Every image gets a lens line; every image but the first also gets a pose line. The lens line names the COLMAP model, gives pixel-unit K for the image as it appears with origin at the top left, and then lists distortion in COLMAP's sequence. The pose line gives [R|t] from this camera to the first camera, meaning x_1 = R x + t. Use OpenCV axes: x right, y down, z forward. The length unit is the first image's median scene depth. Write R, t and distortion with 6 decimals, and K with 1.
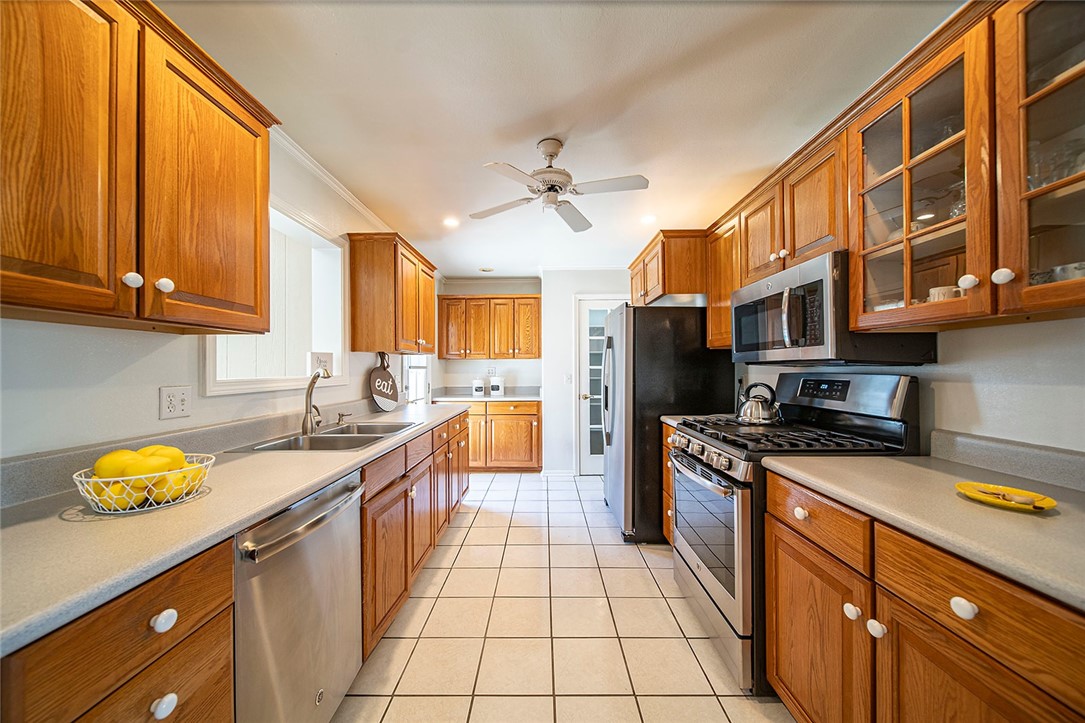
lens RADIAL K [[386.1, 0, 539.1], [0, 386.1, 364.2], [0, 0, 1]] dist [0.001691, -0.001361]
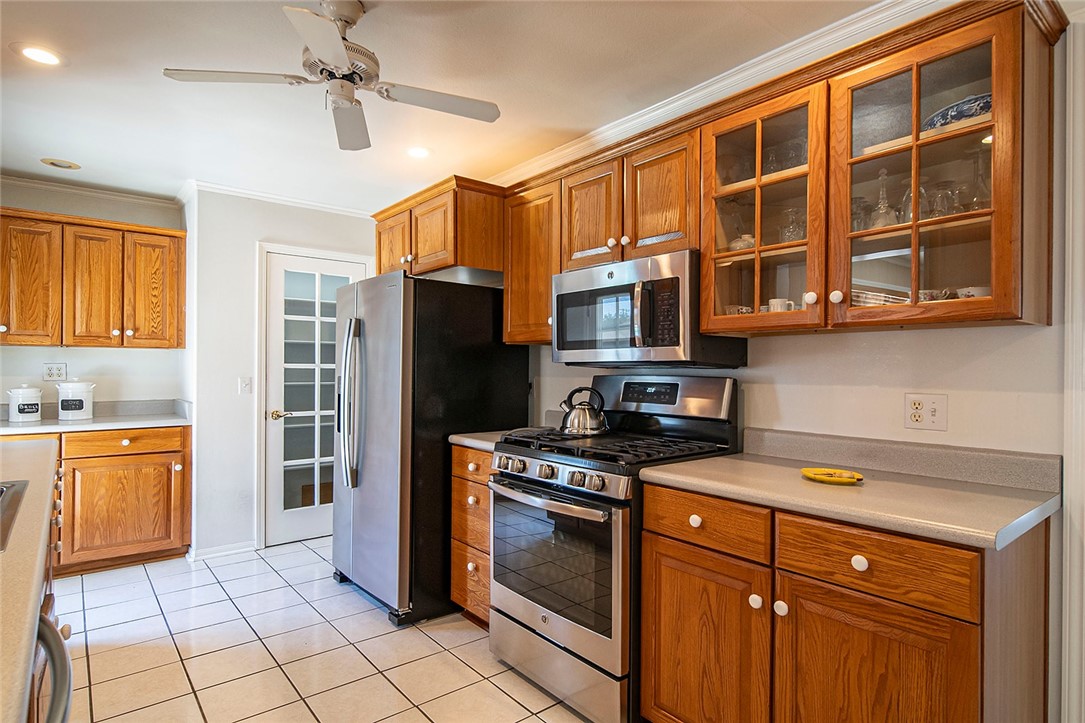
lens RADIAL K [[586.6, 0, 544.1], [0, 586.6, 365.9], [0, 0, 1]] dist [0.001338, 0.000560]
pose [[0.761961, 0.011201, 0.647527, -0.332384], [-0.015576, 0.999878, 0.001034, 0.002325], [-0.647436, -0.010874, 0.762042, 0.079008]]
